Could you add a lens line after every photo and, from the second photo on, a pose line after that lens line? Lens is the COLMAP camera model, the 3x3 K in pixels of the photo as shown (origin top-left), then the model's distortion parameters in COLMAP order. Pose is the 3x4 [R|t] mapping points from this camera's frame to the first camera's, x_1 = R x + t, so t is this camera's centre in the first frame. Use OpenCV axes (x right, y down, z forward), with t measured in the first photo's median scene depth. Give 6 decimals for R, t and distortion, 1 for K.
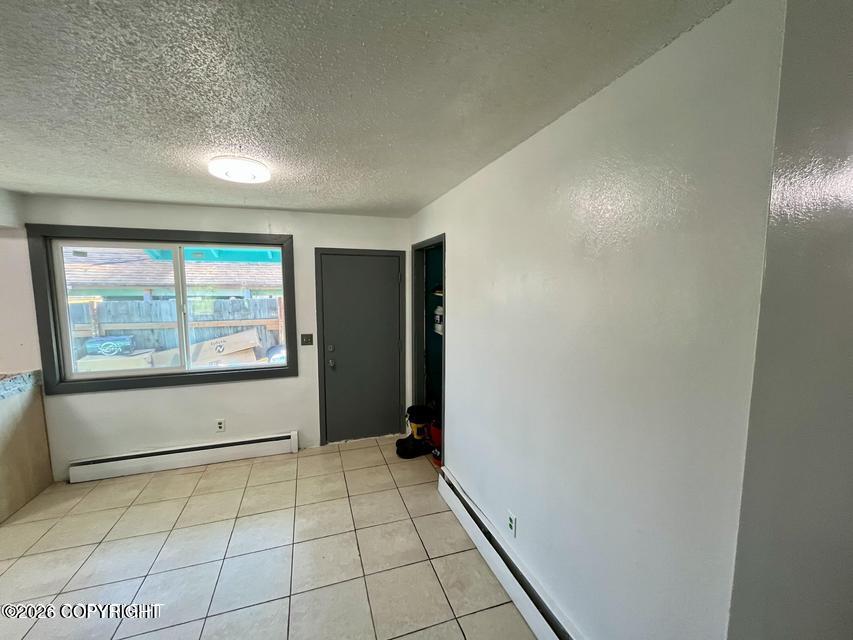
lens RADIAL K [[345.5, 0, 422.0], [0, 345.5, 320.8], [0, 0, 1]] dist [-0.003436, 0.000564]
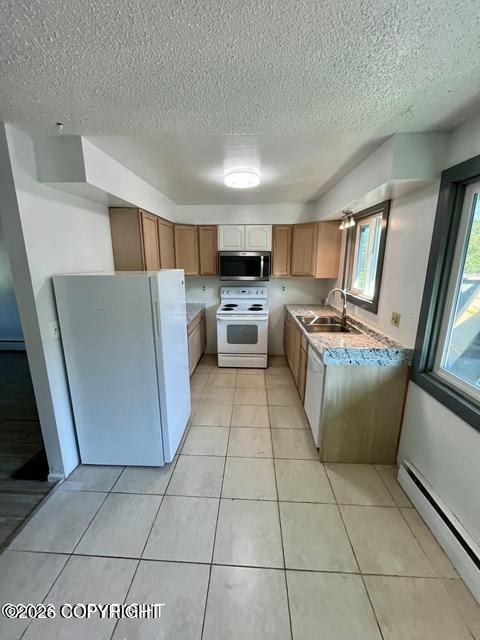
lens RADIAL K [[259.2, 0, 238.2], [0, 259.2, 316.5], [0, 0, 1]] dist [-0.003436, 0.000564]
pose [[-0.368714, 0.202381, -0.907244, -0.368958], [-0.095904, 0.962520, 0.253688, -0.067061], [0.924582, 0.180546, -0.335486, 0.811283]]
